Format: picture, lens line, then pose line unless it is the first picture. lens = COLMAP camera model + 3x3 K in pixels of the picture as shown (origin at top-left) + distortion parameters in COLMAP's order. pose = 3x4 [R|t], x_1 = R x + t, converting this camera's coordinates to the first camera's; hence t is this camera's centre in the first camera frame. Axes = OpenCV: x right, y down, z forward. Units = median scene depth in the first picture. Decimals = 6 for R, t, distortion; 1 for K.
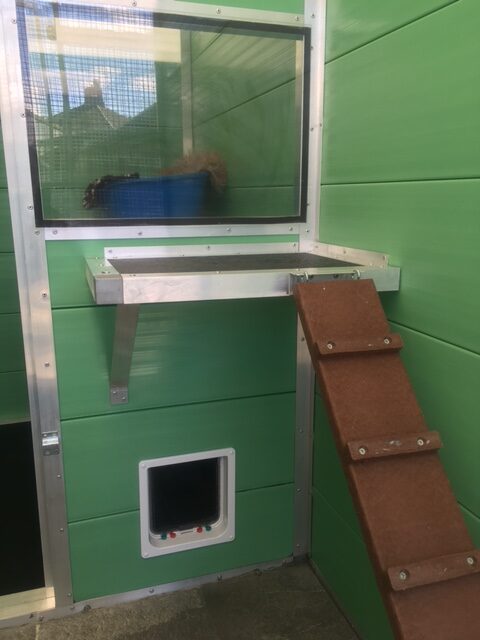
lens RADIAL K [[544.3, 0, 240.2], [0, 544.3, 319.6], [0, 0, 1]] dist [0.023013, -0.016990]
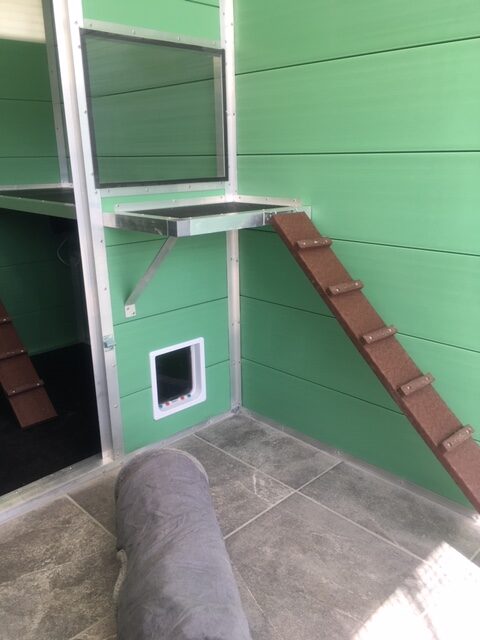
lens RADIAL K [[544.3, 0, 253.8], [0, 544.3, 311.9], [0, 0, 1]] dist [0.023013, -0.016990]
pose [[0.891818, -0.135444, 0.431642, -0.516519], [0.107044, 0.990213, 0.089554, 0.051617], [-0.439547, -0.033661, 0.897589, -0.385106]]
